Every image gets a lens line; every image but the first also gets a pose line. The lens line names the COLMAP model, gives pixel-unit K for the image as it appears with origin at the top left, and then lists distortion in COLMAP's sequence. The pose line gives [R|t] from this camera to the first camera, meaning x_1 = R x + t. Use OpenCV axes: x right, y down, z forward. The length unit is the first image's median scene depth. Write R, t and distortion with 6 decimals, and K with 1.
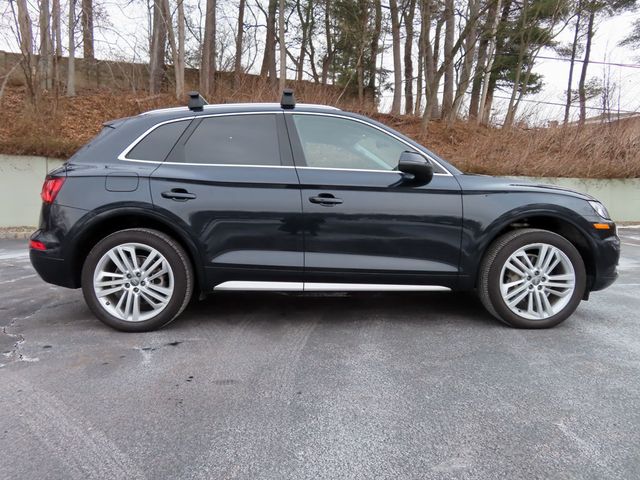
lens RADIAL K [[457.6, 0, 319.5], [0, 457.6, 242.2], [0, 0, 1]] dist [-0.006188, 0.001406]
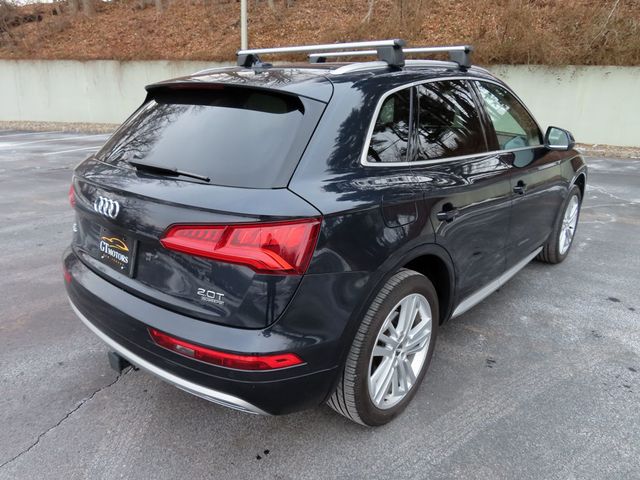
lens RADIAL K [[457.6, 0, 321.0], [0, 457.6, 239.9], [0, 0, 1]] dist [-0.006188, 0.001406]
pose [[0.715245, 0.225079, -0.661637, 0.185693], [-0.067388, 0.964519, 0.255267, -0.218426], [0.695617, -0.137992, 0.705035, 0.383526]]
